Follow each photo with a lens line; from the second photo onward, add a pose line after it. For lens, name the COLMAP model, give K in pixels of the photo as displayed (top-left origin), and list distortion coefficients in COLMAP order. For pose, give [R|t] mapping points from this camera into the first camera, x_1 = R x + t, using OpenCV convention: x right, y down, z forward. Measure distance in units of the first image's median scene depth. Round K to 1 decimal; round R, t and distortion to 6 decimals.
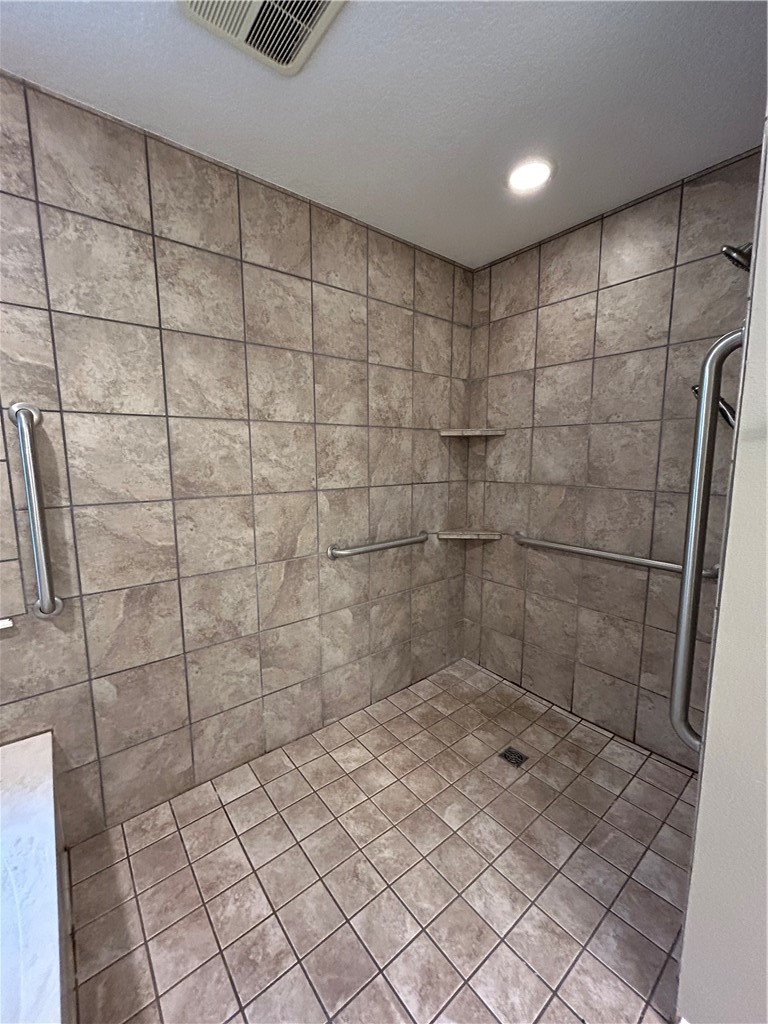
lens RADIAL K [[410.4, 0, 384.0], [0, 410.4, 512.0], [0, 0, 1]] dist [0.000266, 0.000265]
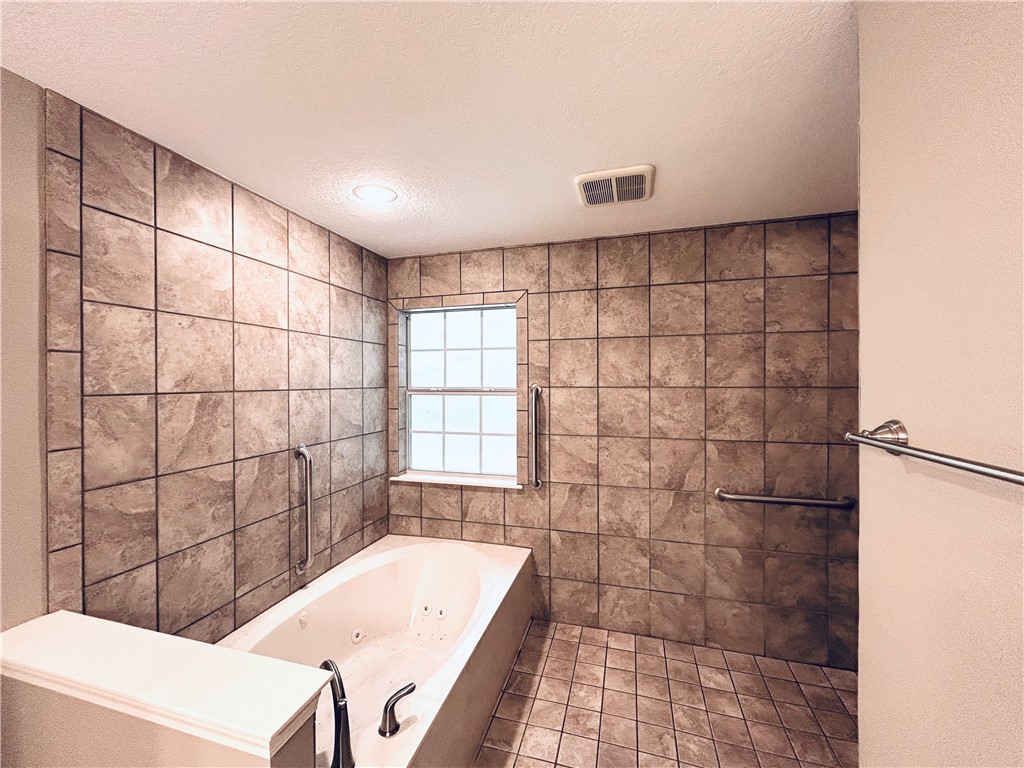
lens RADIAL K [[410.4, 0, 512.0], [0, 410.4, 384.0], [0, 0, 1]] dist [0.000266, 0.000265]
pose [[0.575380, 0.011849, -0.817800, 0.573498], [-0.112650, 0.991514, -0.064891, -0.082833], [0.810091, 0.129462, 0.571832, -0.229892]]
